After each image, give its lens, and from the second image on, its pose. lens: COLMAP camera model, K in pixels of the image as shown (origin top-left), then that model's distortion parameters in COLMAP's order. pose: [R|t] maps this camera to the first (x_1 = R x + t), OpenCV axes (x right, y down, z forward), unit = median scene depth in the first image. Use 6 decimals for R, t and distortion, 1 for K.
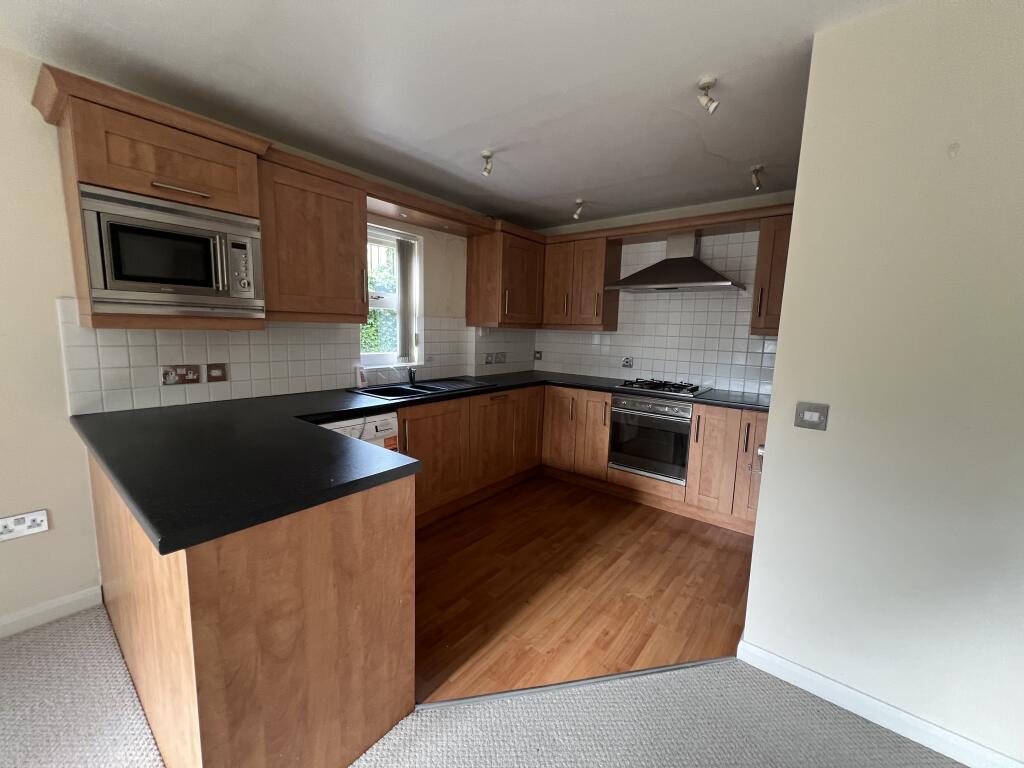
lens RADIAL K [[412.1, 0, 512.8], [0, 412.1, 382.2], [0, 0, 1]] dist [-0.000171, -0.000006]
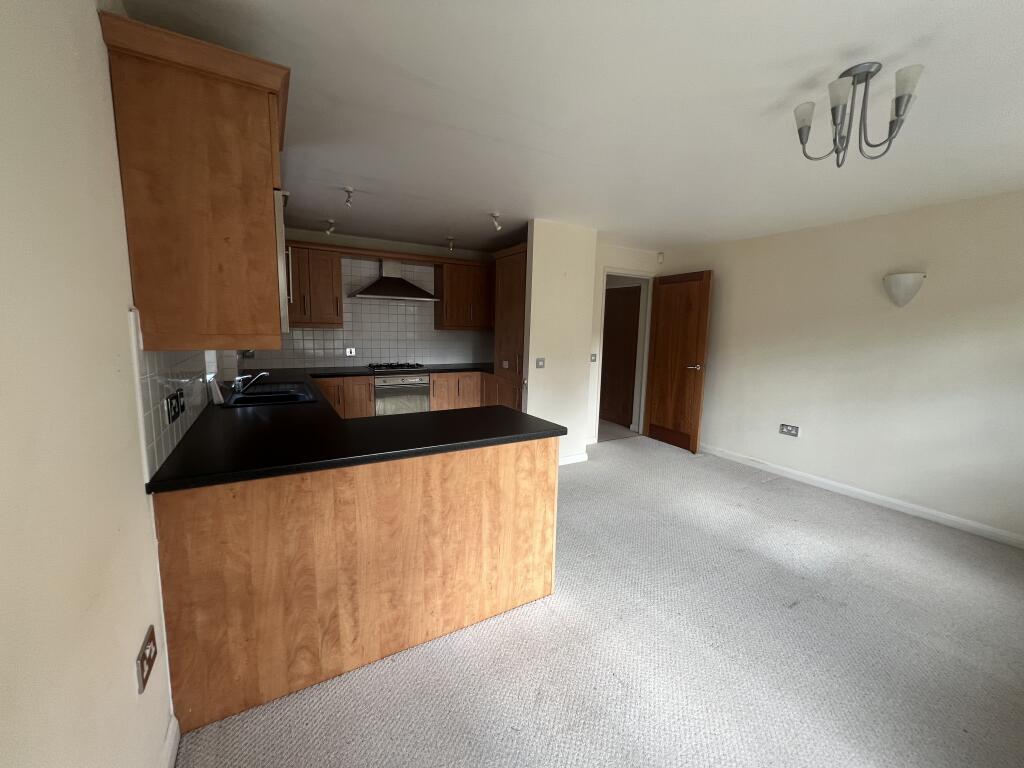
lens RADIAL K [[412.1, 0, 511.8], [0, 412.1, 384.6], [0, 0, 1]] dist [-0.000171, -0.000006]
pose [[0.365883, -0.140537, 0.919989, -0.820655], [0.107545, 0.988295, 0.108200, -0.040212], [-0.924426, 0.059352, 0.376714, 0.085471]]
